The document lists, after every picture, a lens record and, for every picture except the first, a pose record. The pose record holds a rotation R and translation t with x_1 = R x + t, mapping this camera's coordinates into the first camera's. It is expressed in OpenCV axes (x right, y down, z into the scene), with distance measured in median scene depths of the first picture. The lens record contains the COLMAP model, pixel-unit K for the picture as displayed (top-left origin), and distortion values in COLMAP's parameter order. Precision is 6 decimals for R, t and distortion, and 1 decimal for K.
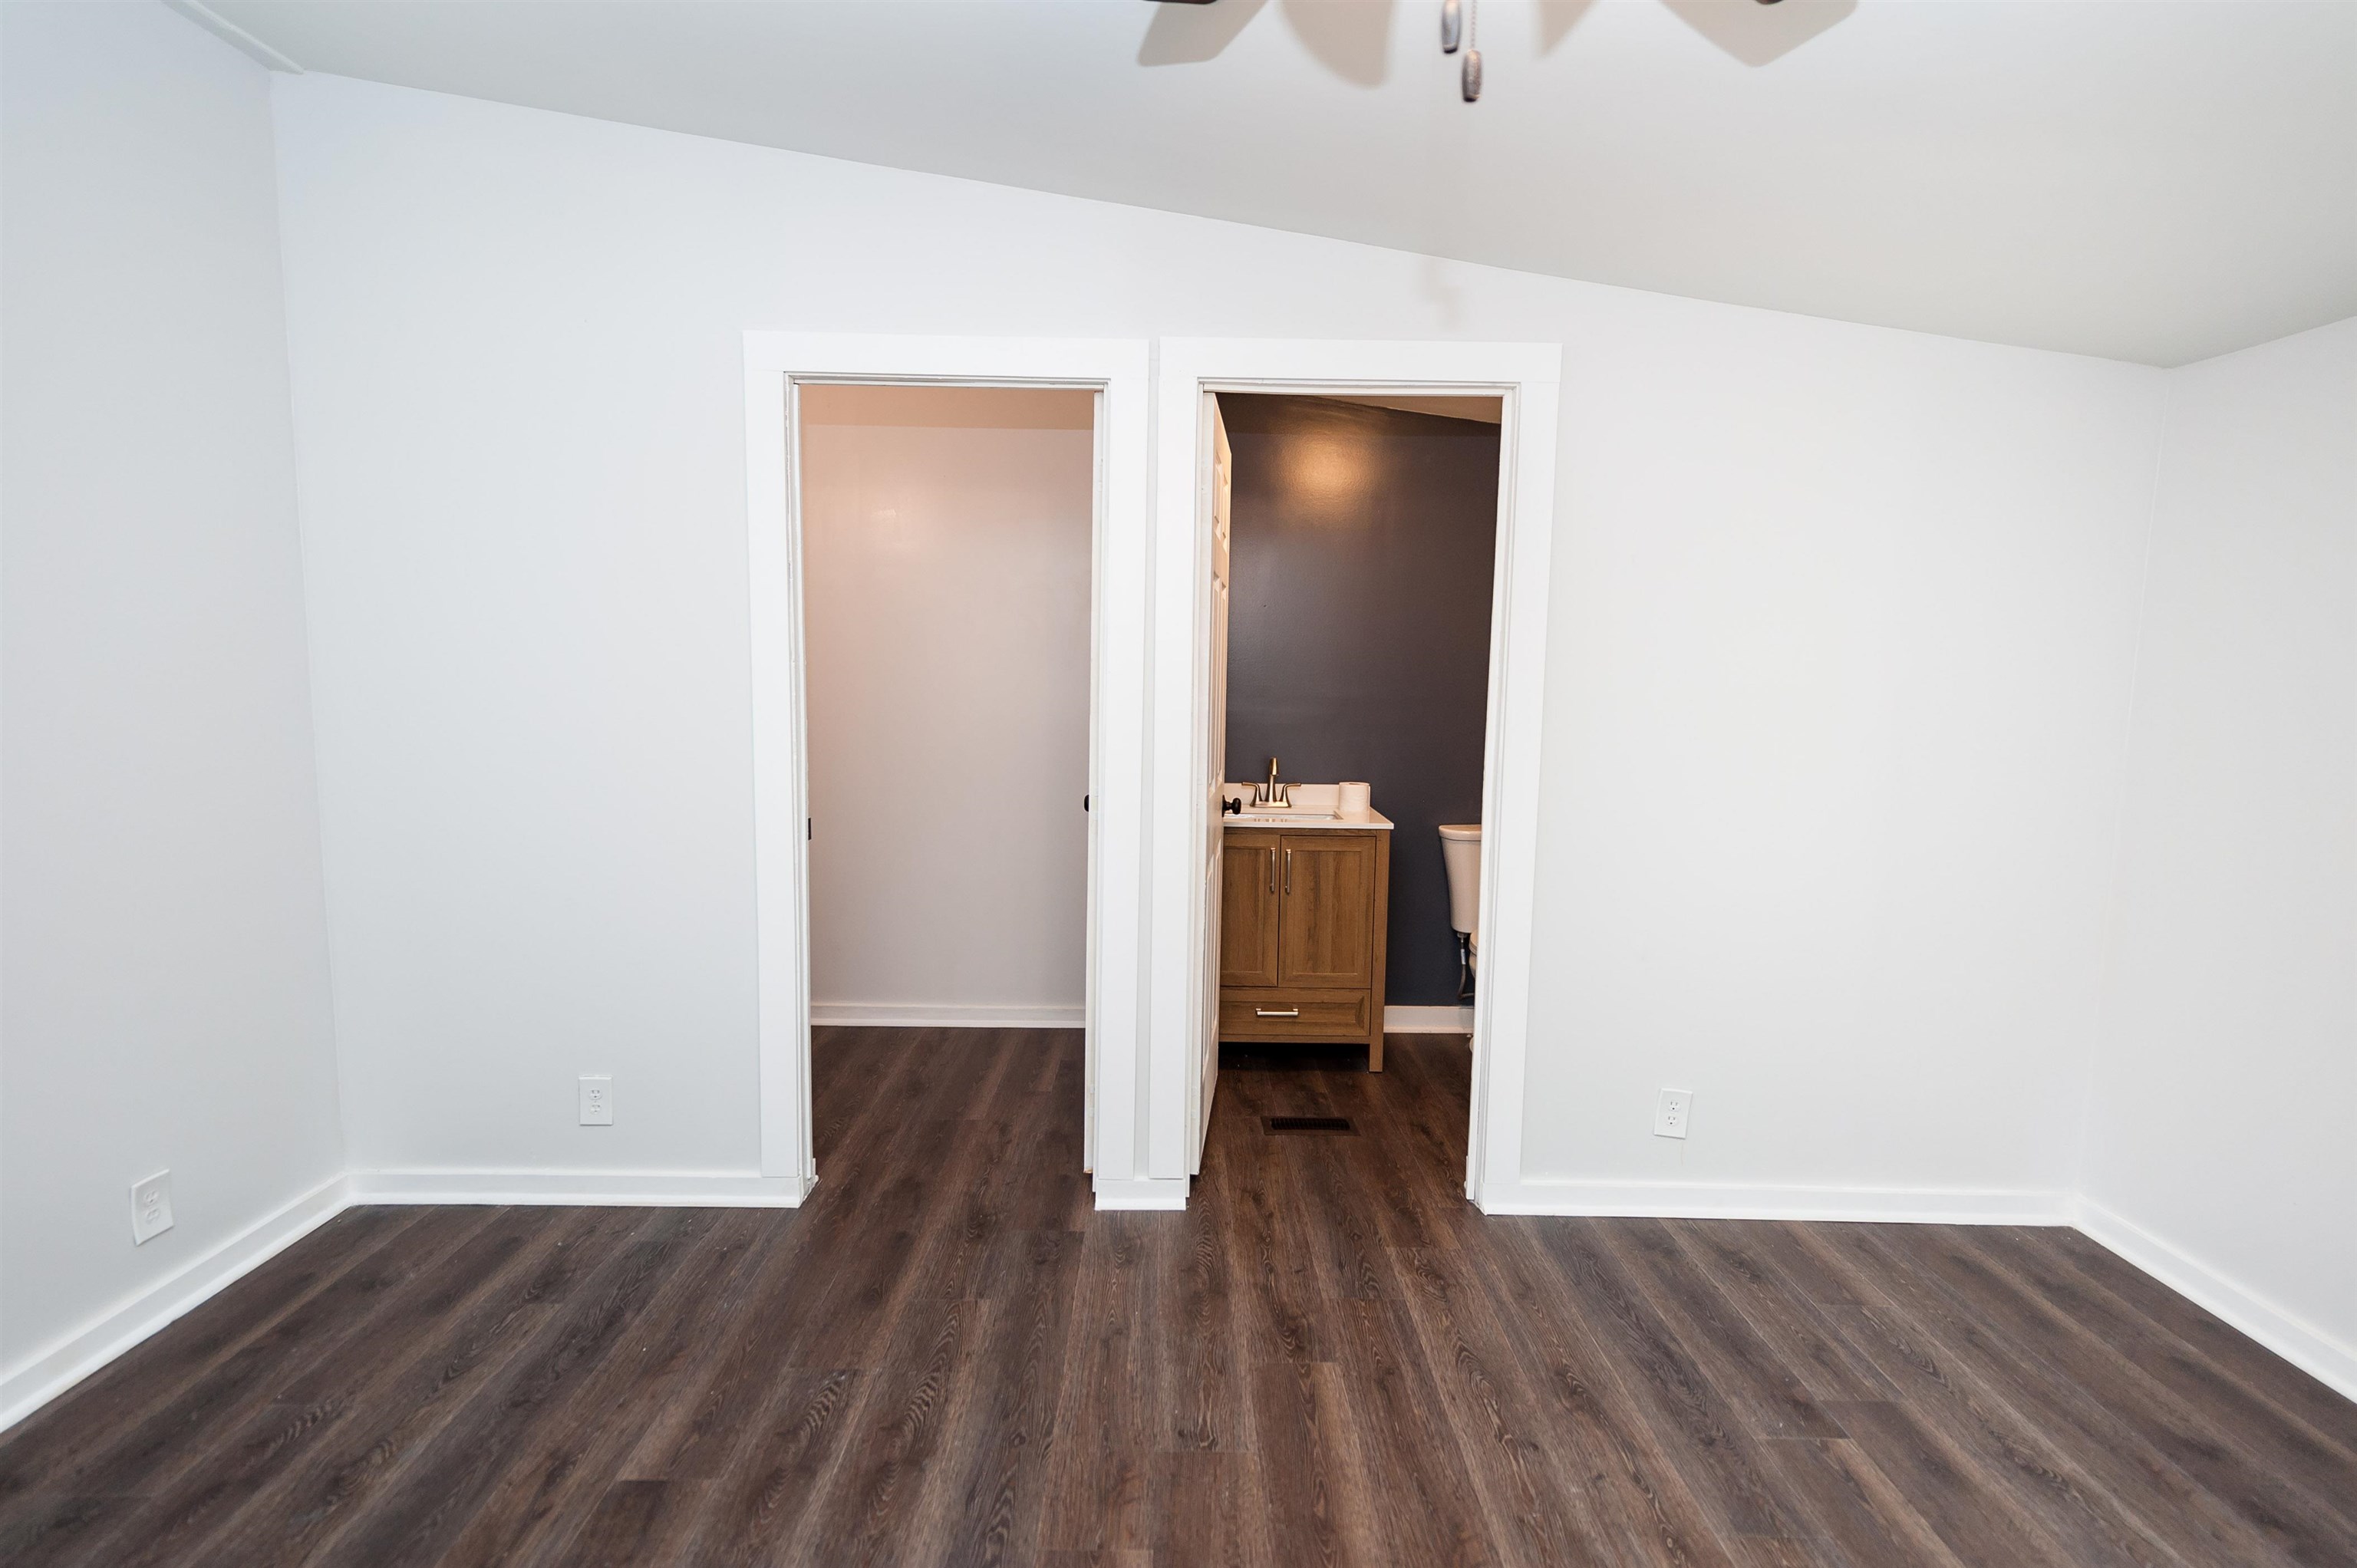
lens RADIAL K [[1097.1, 0, 1188.8], [0, 1097.1, 789.4], [0, 0, 1]] dist [0.019629, -0.009275]
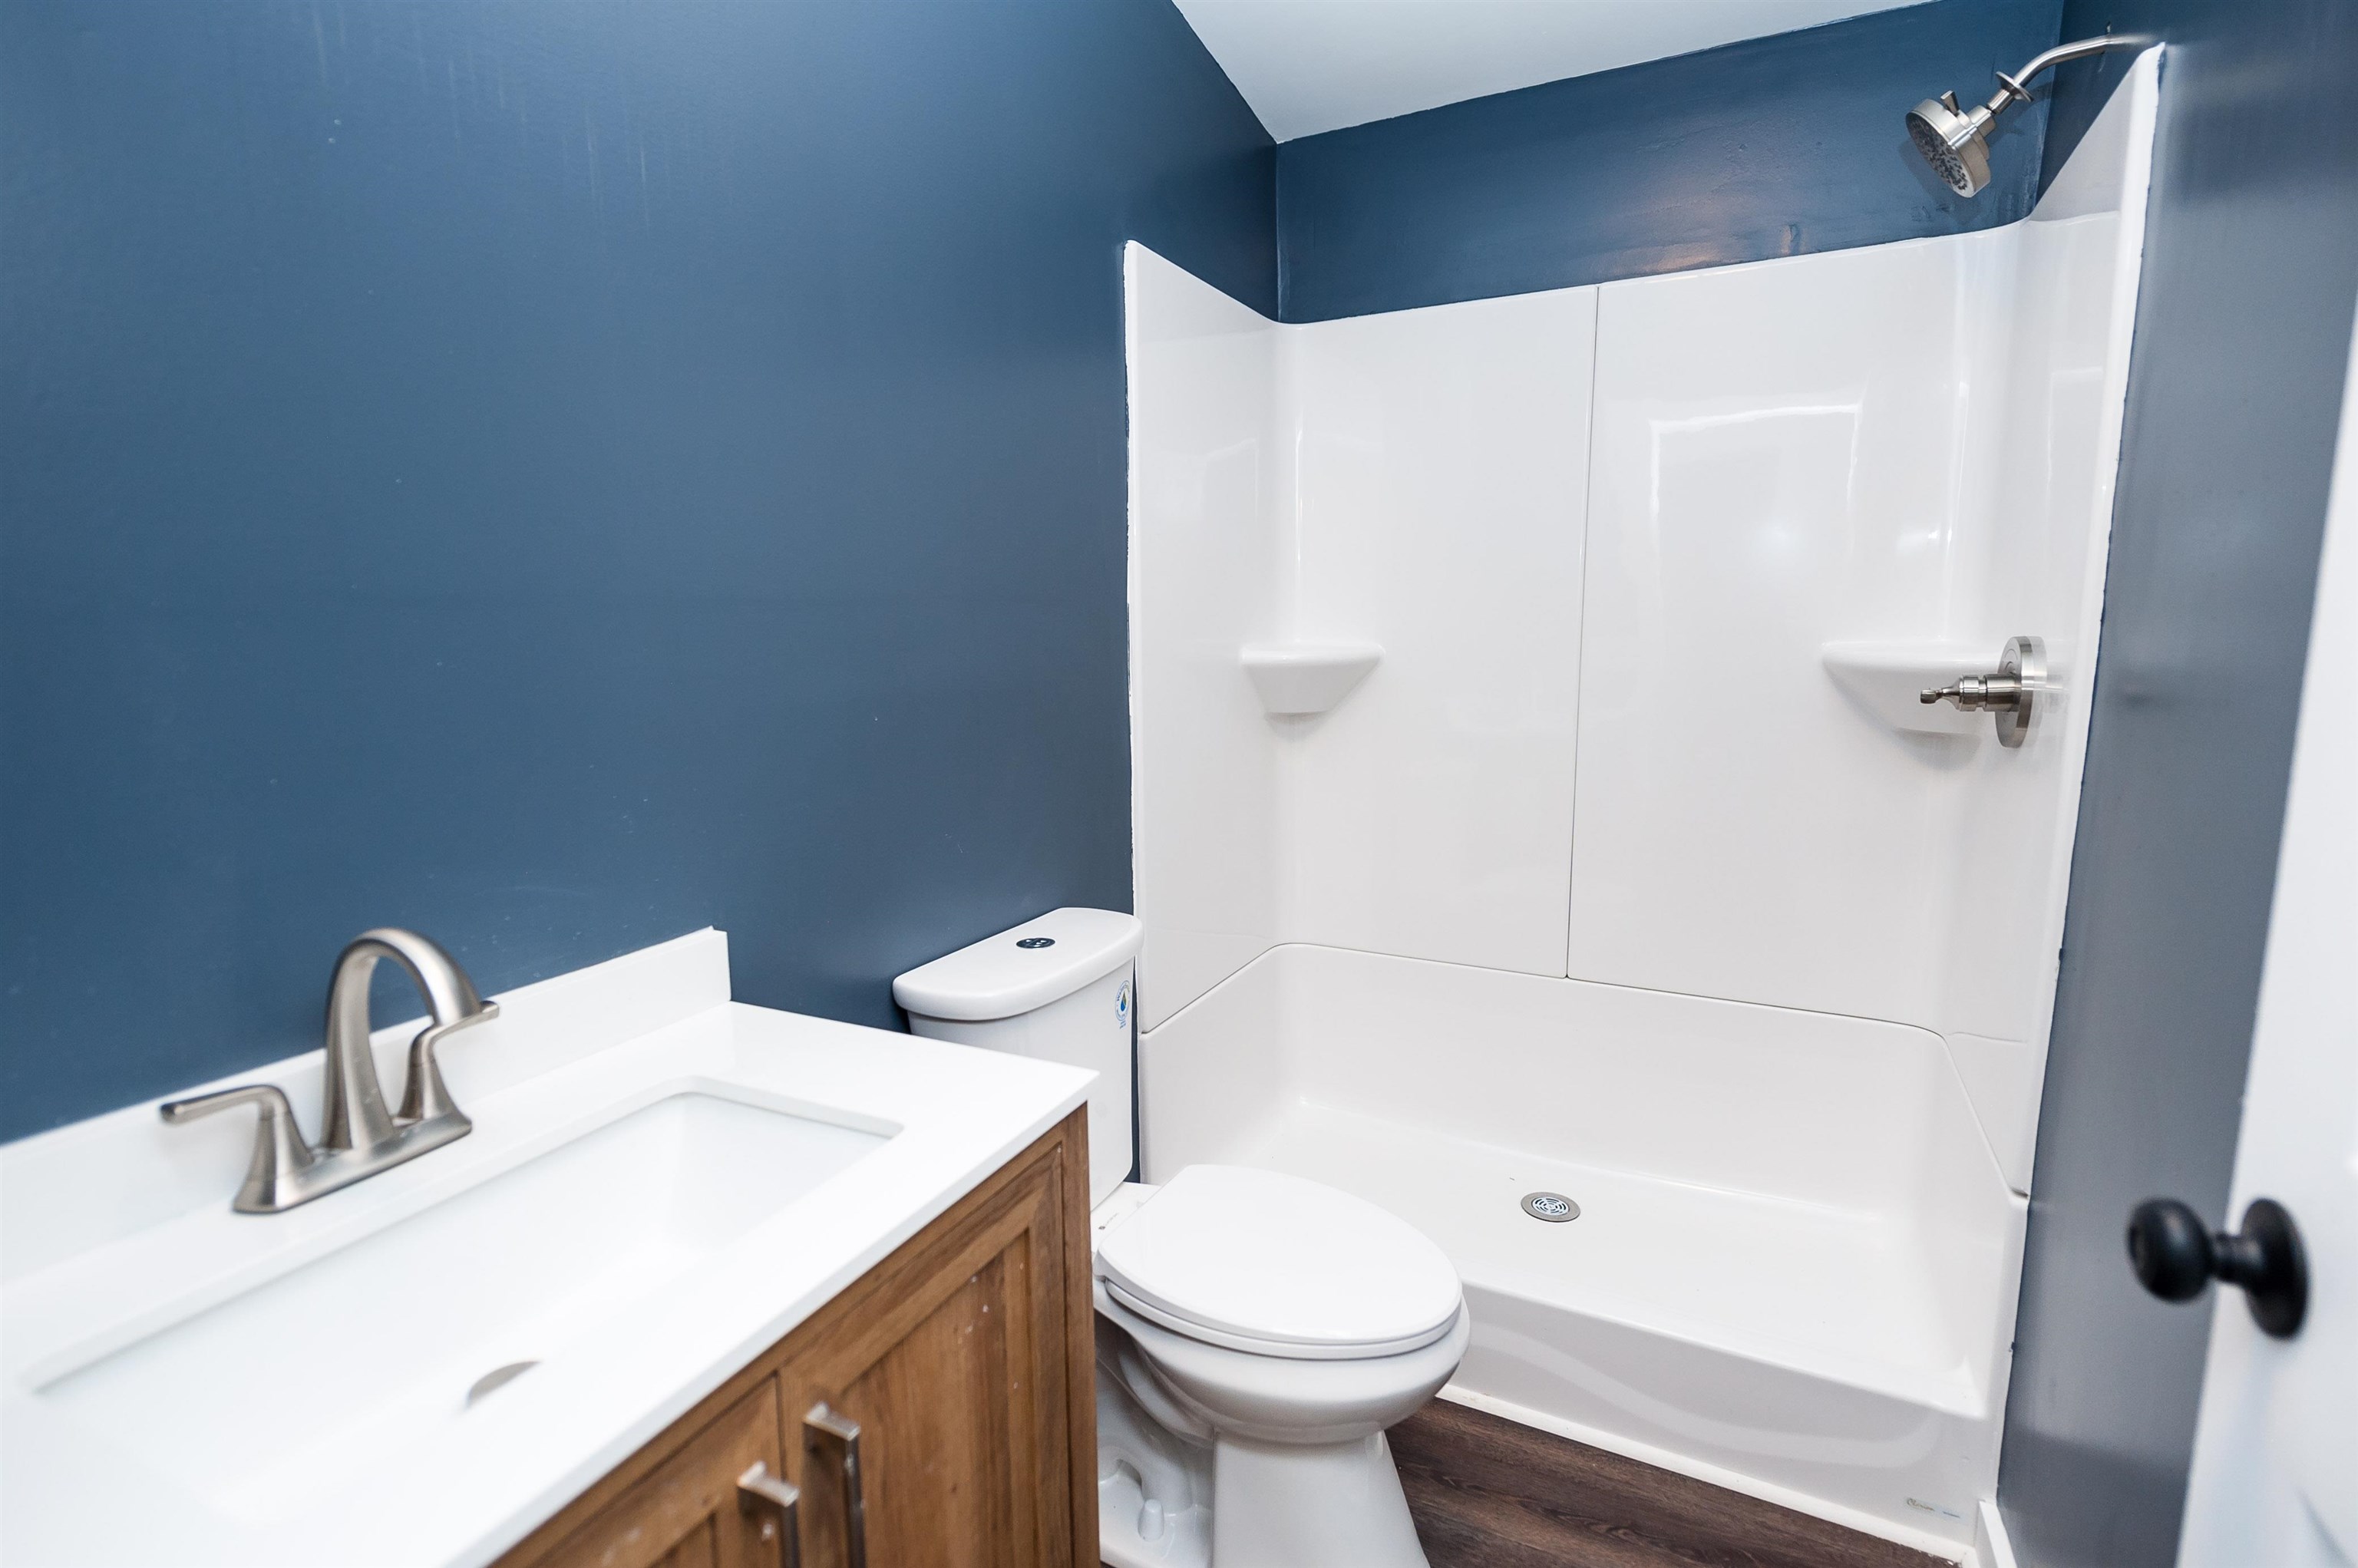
lens RADIAL K [[1102.0, 0, 1189.9], [0, 1102.0, 789.4], [0, 0, 1]] dist [0.018336, -0.008232]
pose [[0.468198, -0.154109, 0.870081, -0.030894], [0.109113, 0.987221, 0.116142, -0.110580], [-0.876861, 0.040560, 0.479030, 1.446298]]
